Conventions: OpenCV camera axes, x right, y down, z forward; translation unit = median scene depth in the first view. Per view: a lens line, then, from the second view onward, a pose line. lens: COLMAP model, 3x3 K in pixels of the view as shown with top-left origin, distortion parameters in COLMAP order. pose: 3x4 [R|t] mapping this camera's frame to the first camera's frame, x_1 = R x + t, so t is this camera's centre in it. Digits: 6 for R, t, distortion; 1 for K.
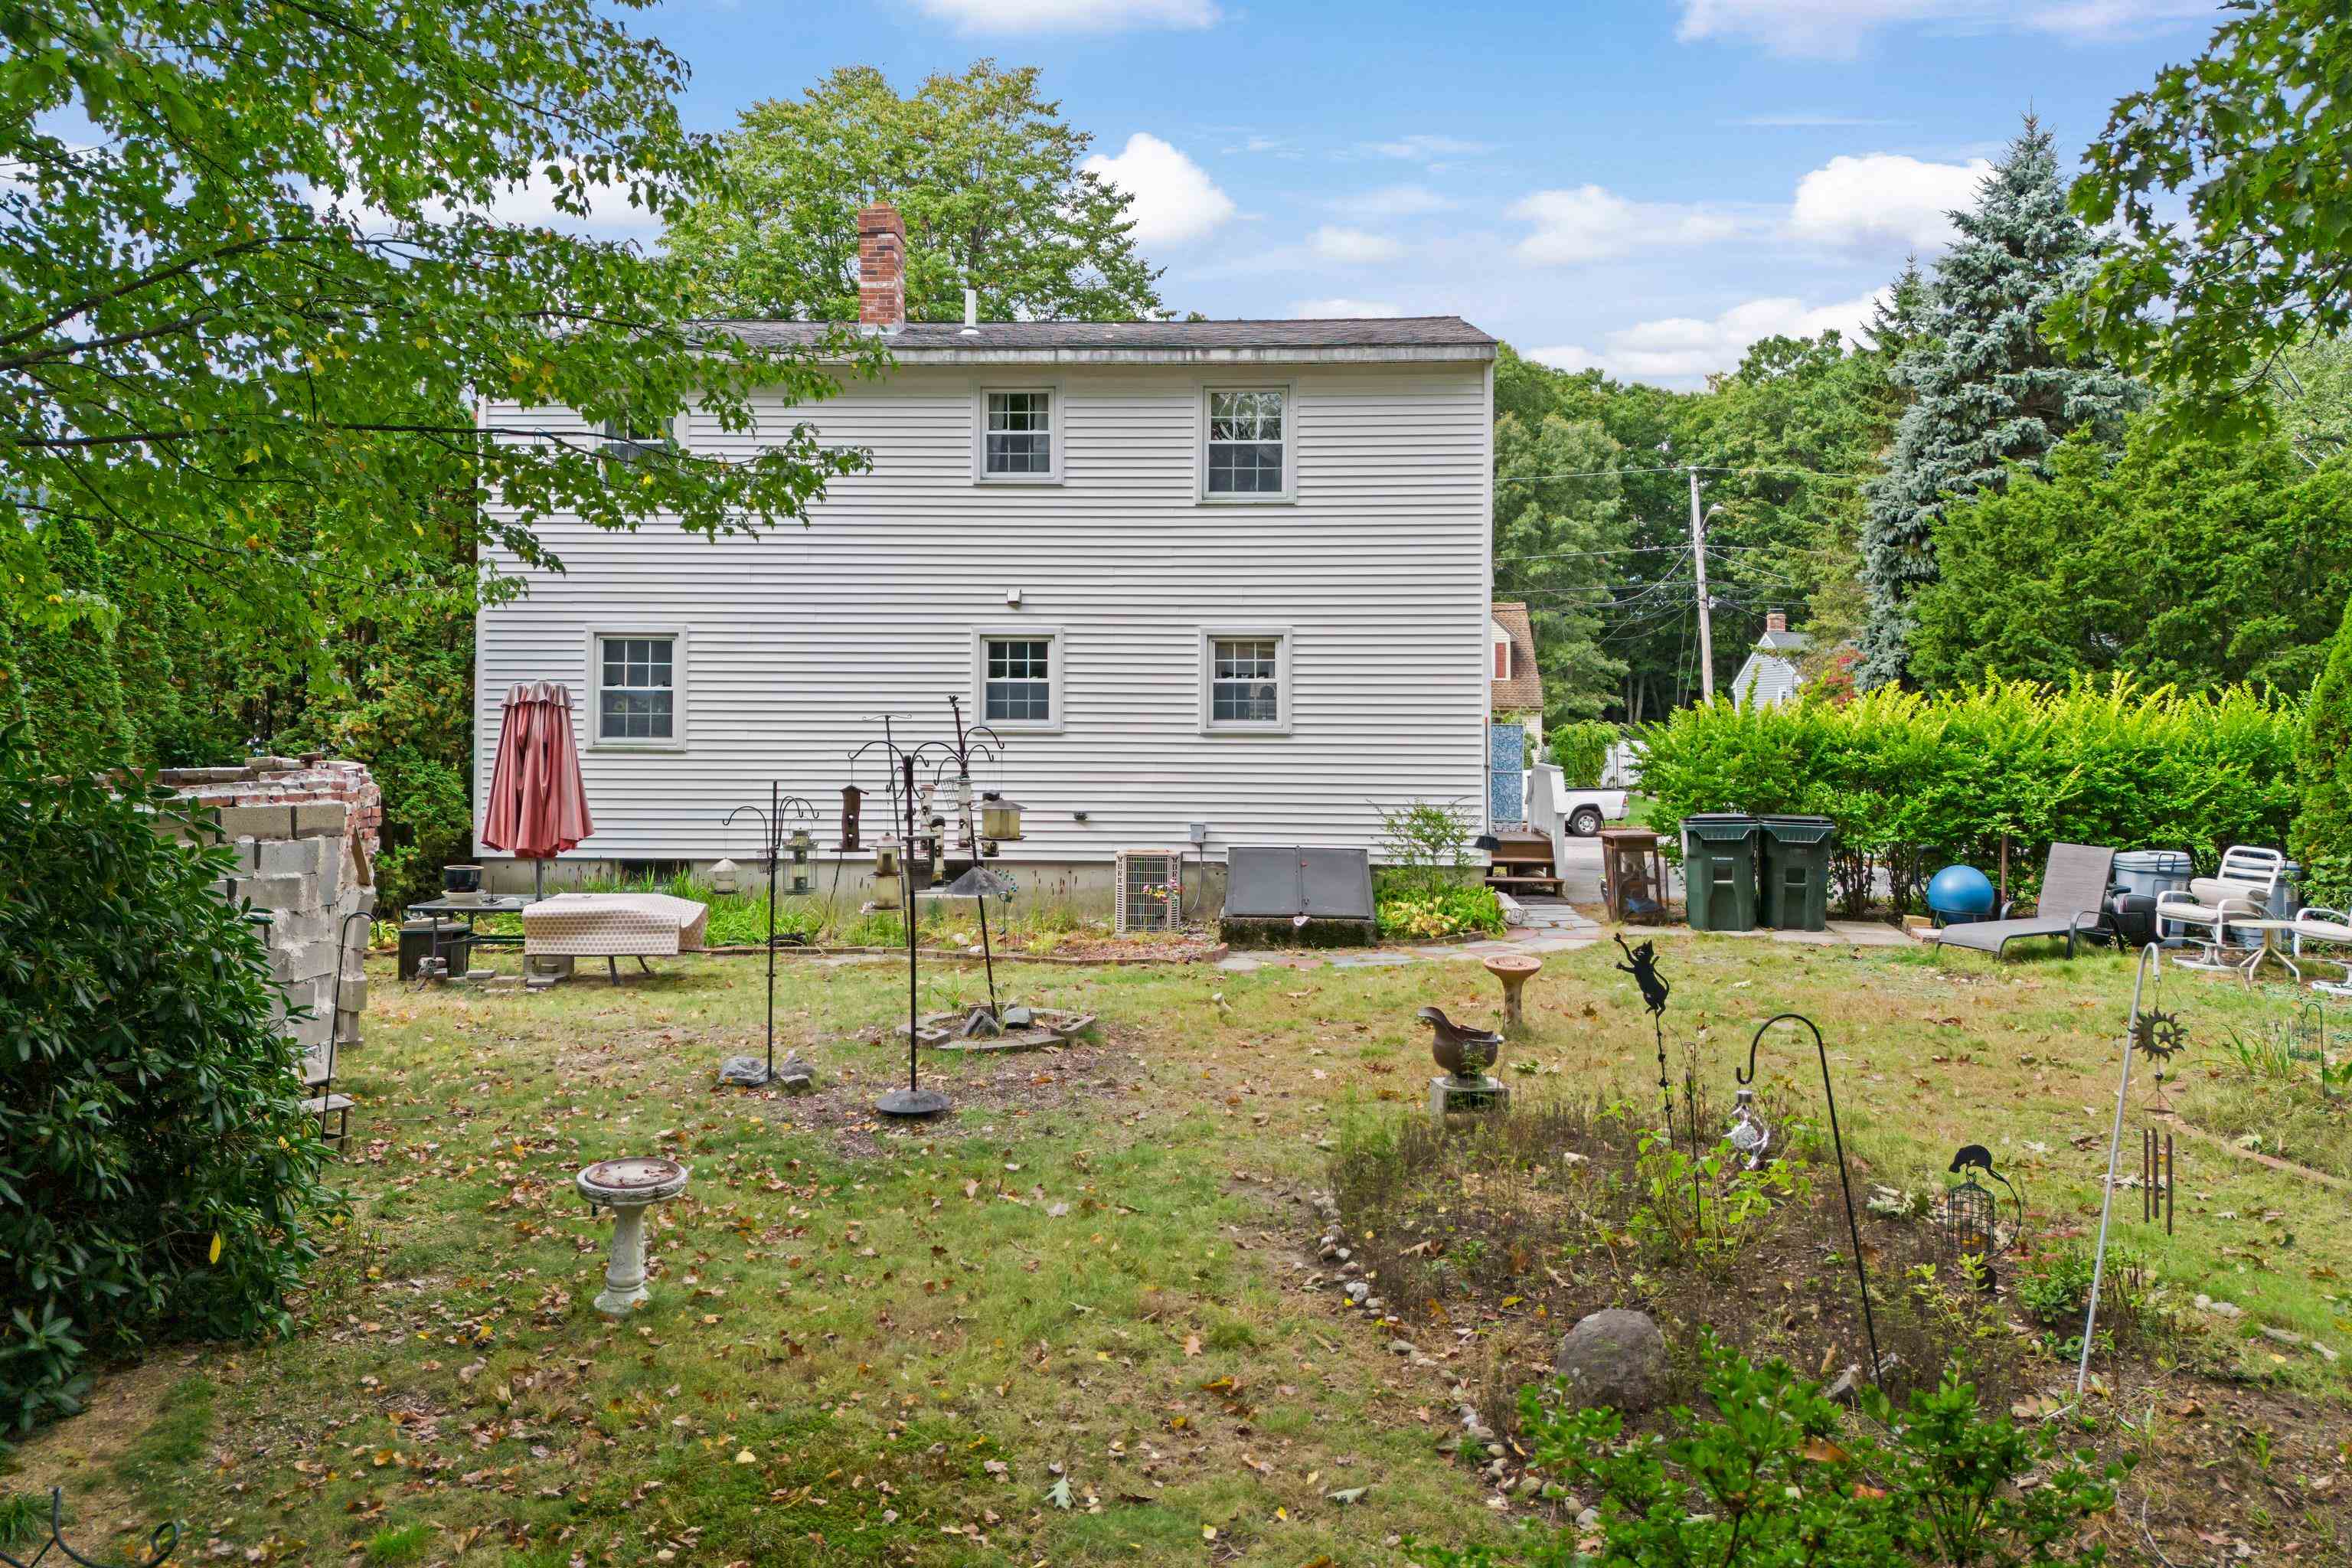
lens RADIAL K [[1713.2, 0, 1180.3], [0, 1713.2, 725.0], [0, 0, 1]] dist [0.086464, -0.088910]
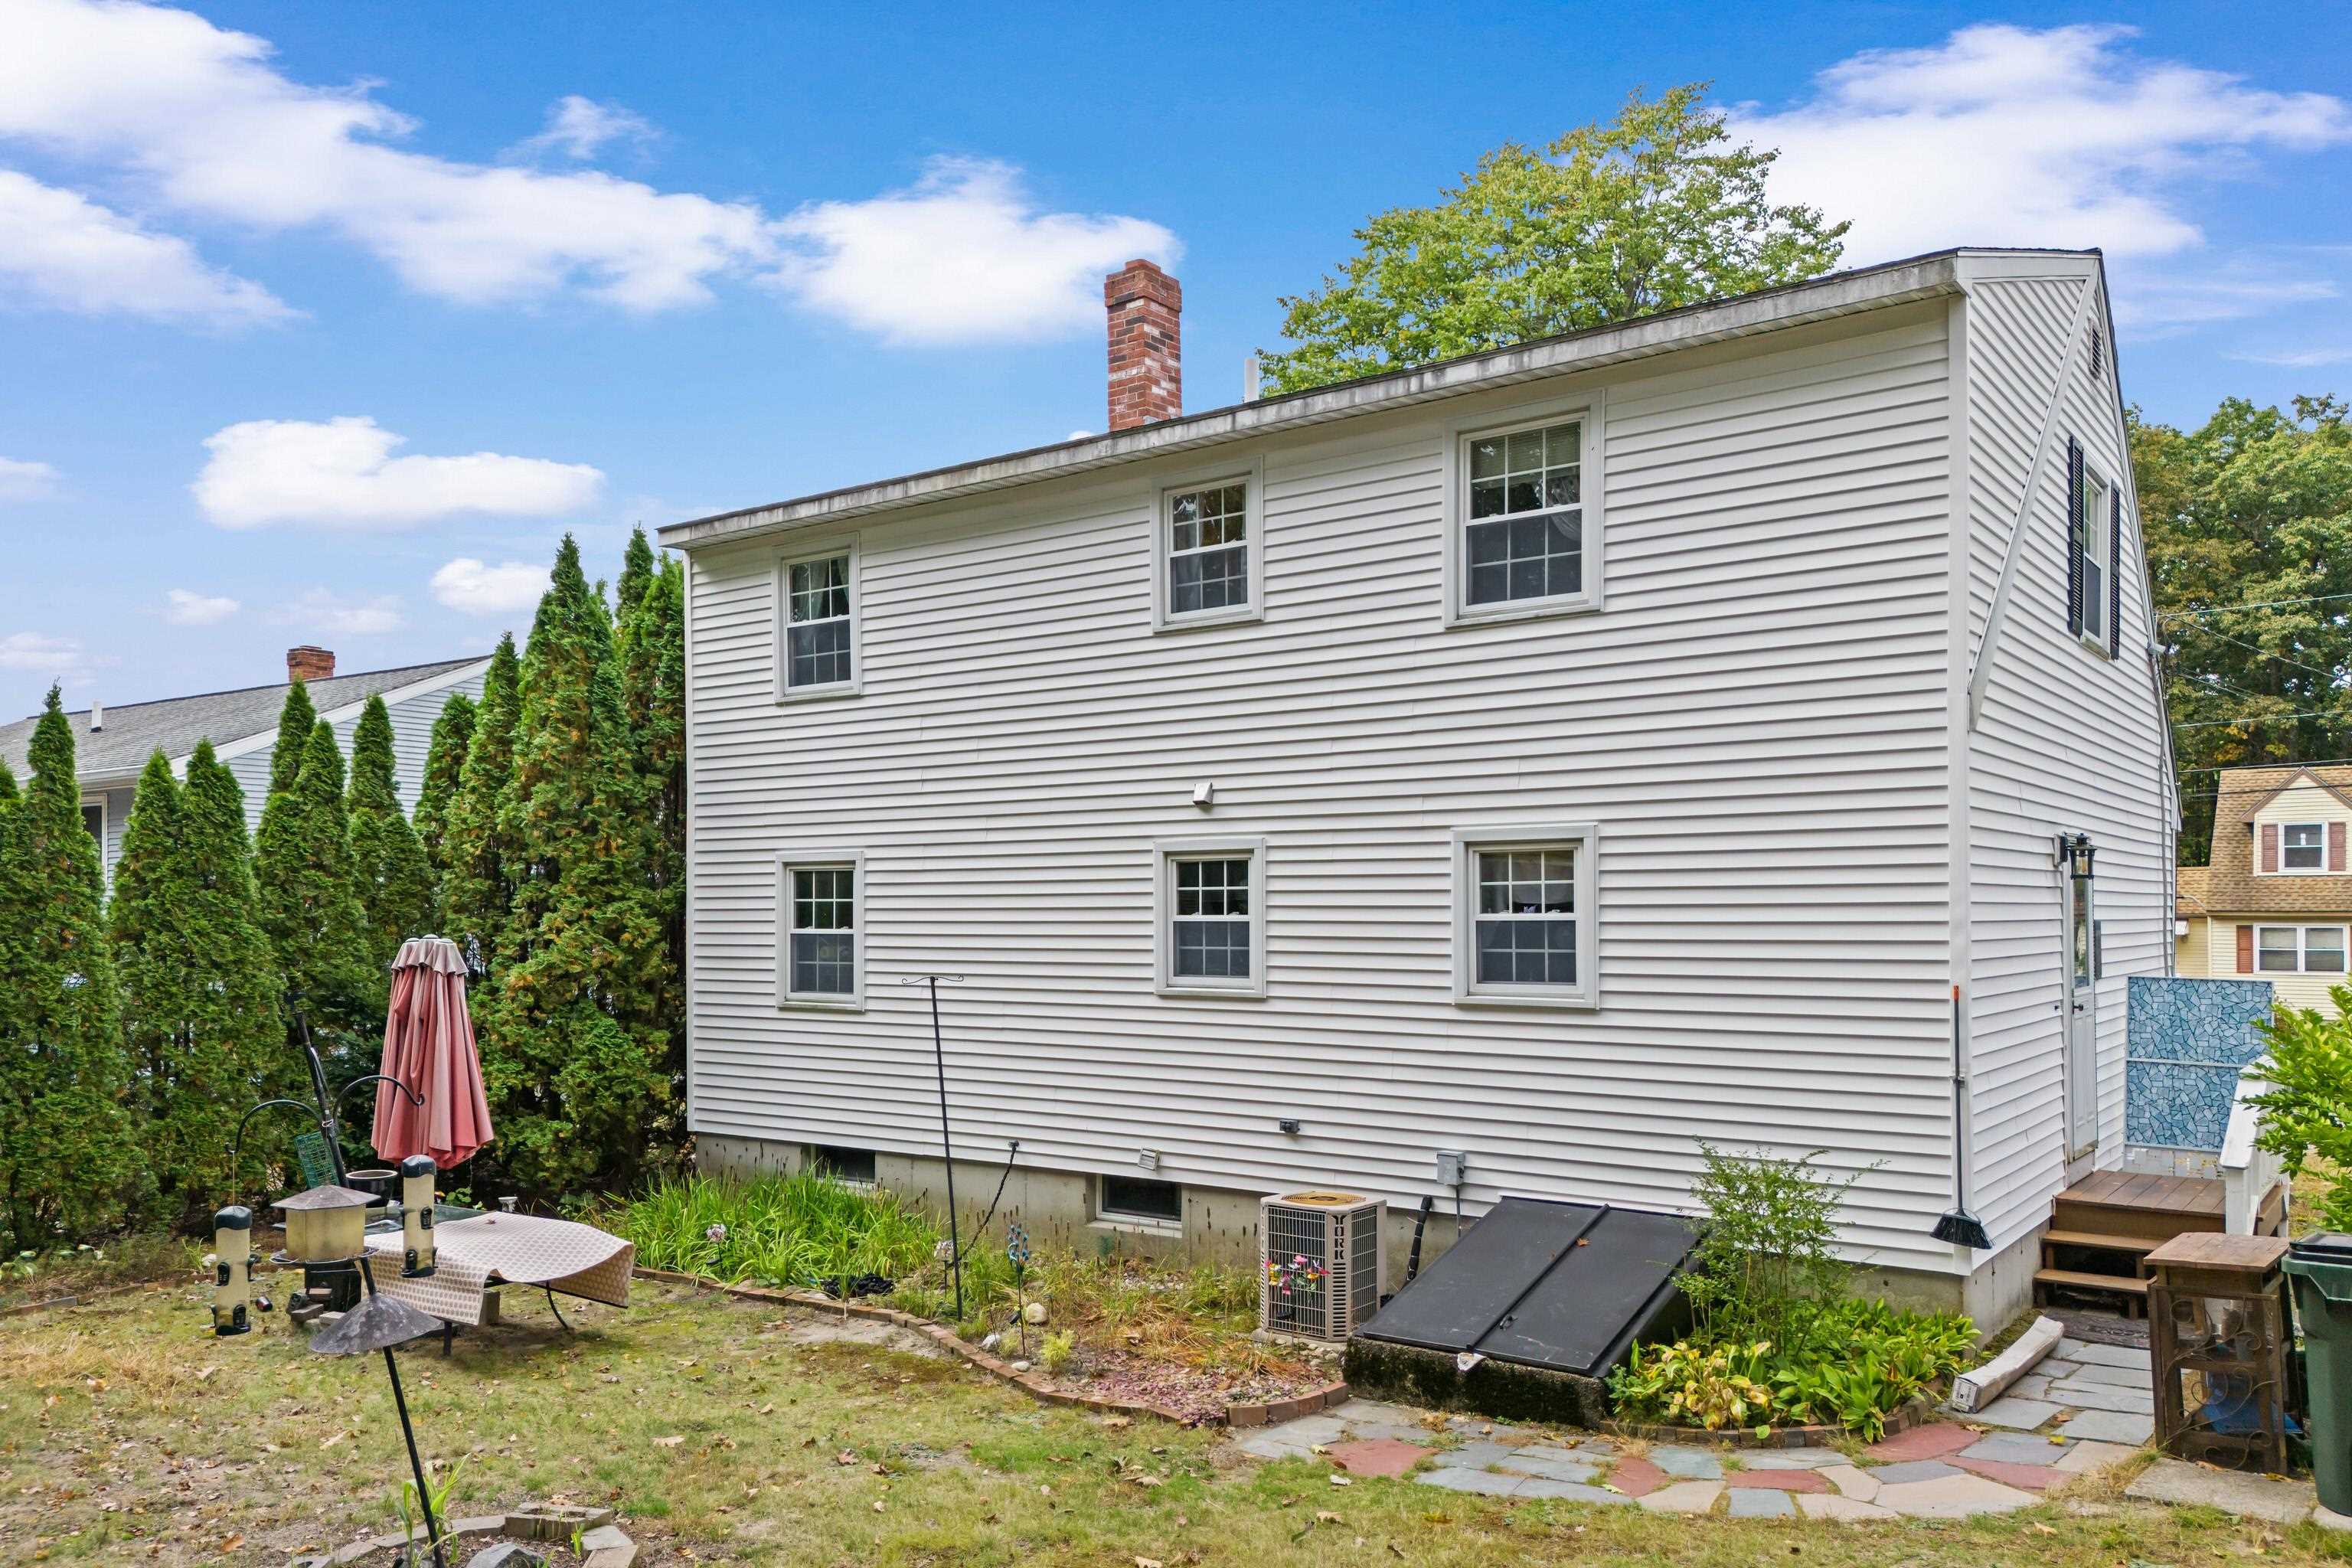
lens RADIAL K [[1722.5, 0, 1172.1], [0, 1722.5, 921.0], [0, 0, 1]] dist [0.081696, -0.083836]
pose [[0.831225, -0.006573, -0.555897, 0.268243], [0.004463, 0.999977, -0.005150, -0.021717], [0.555918, 0.001799, 0.831235, 0.433237]]
